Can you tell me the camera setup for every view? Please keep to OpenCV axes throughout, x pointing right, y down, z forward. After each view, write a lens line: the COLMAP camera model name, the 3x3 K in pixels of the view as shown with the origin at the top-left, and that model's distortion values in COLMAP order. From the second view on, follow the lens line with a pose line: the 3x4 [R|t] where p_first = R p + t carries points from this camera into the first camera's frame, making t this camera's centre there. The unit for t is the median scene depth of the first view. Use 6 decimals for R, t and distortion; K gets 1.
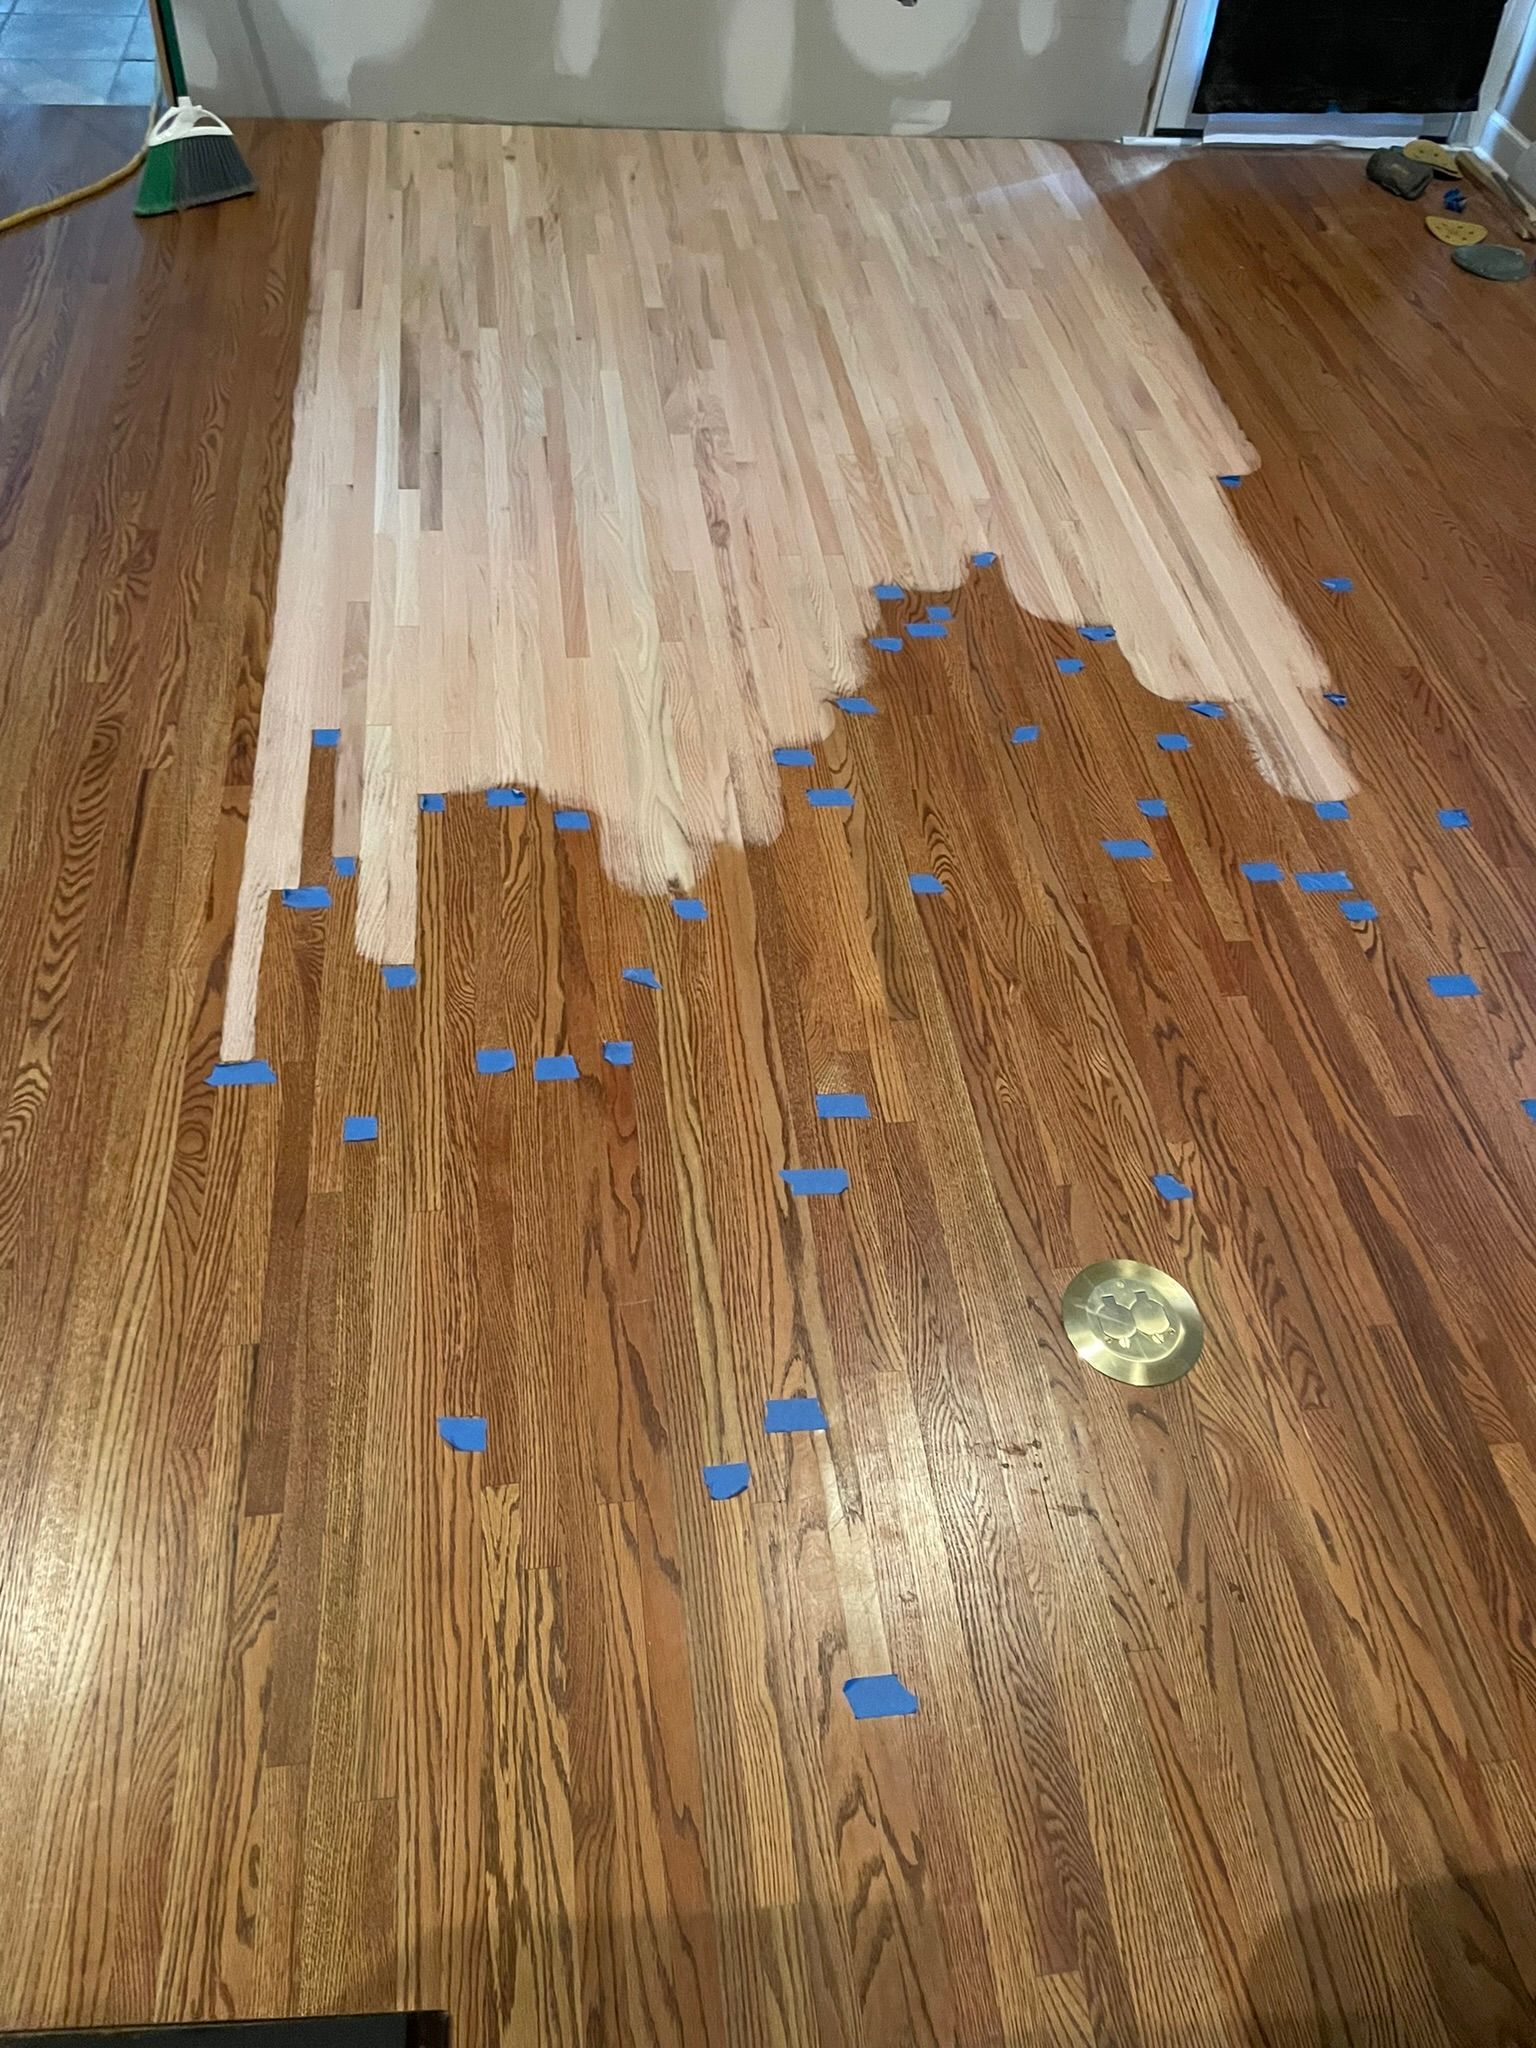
lens RADIAL K [[1556.0, 0, 774.6], [0, 1556.0, 1010.9], [0, 0, 1]] dist [0.070873, -0.089752]
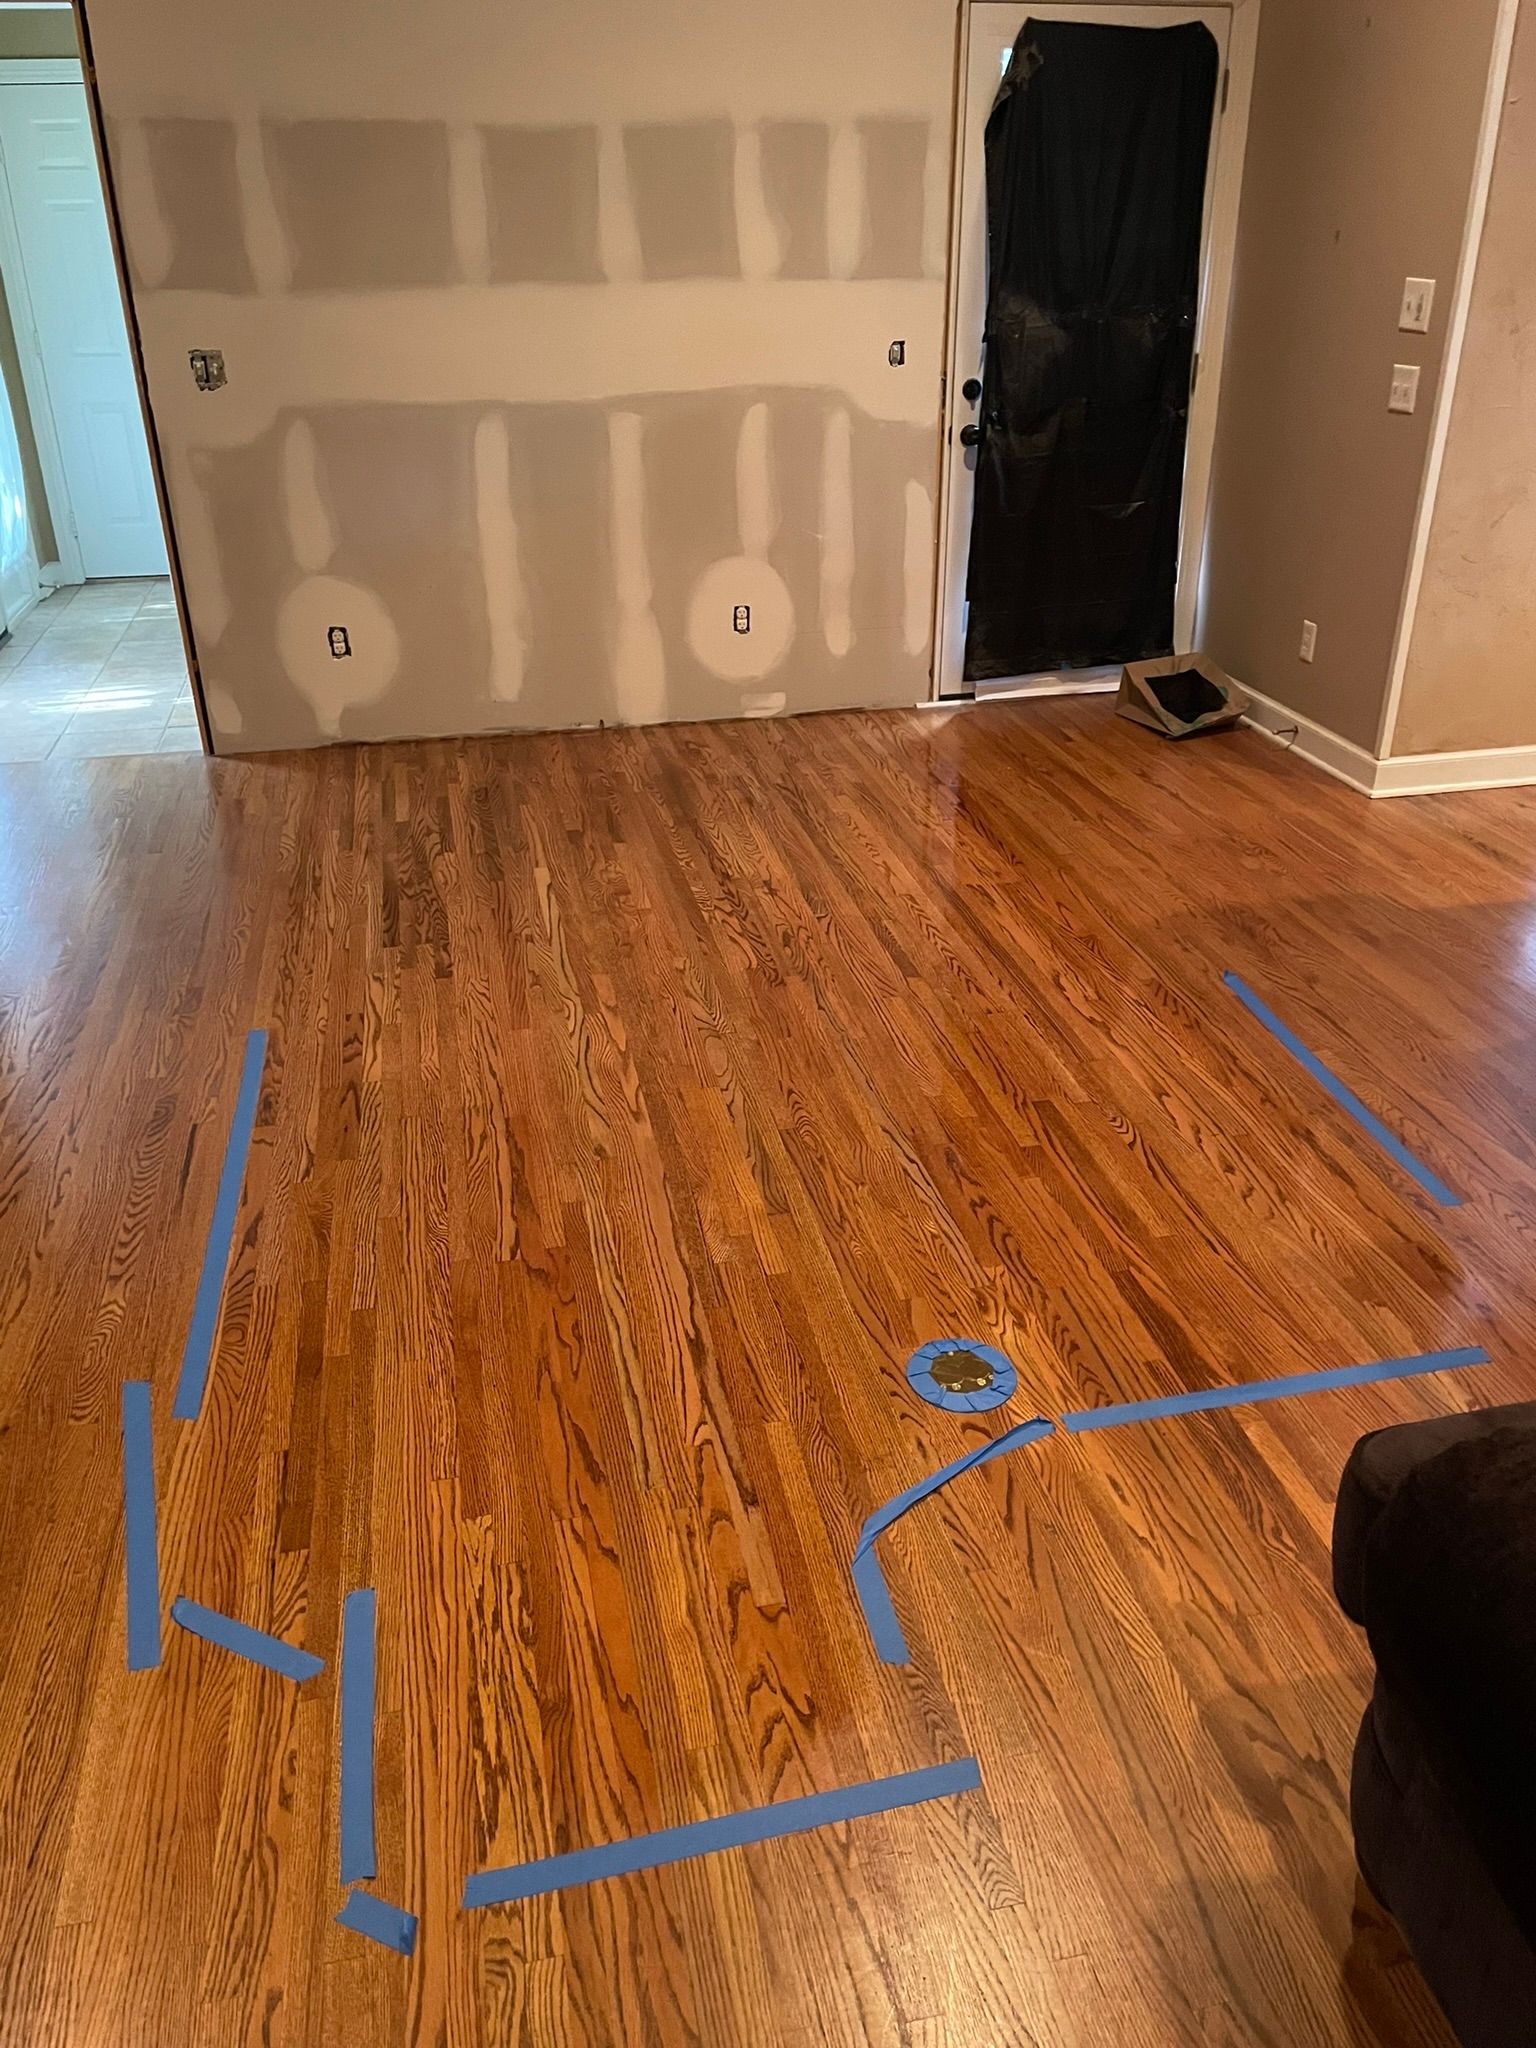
lens RADIAL K [[1556.0, 0, 773.1], [0, 1556.0, 1020.4], [0, 0, 1]] dist [0.070873, -0.089752]
pose [[0.993535, -0.109653, 0.029390, 0.065789], [0.112749, 0.922926, -0.368096, 0.378487], [0.013238, 0.369030, 0.929323, -0.309042]]
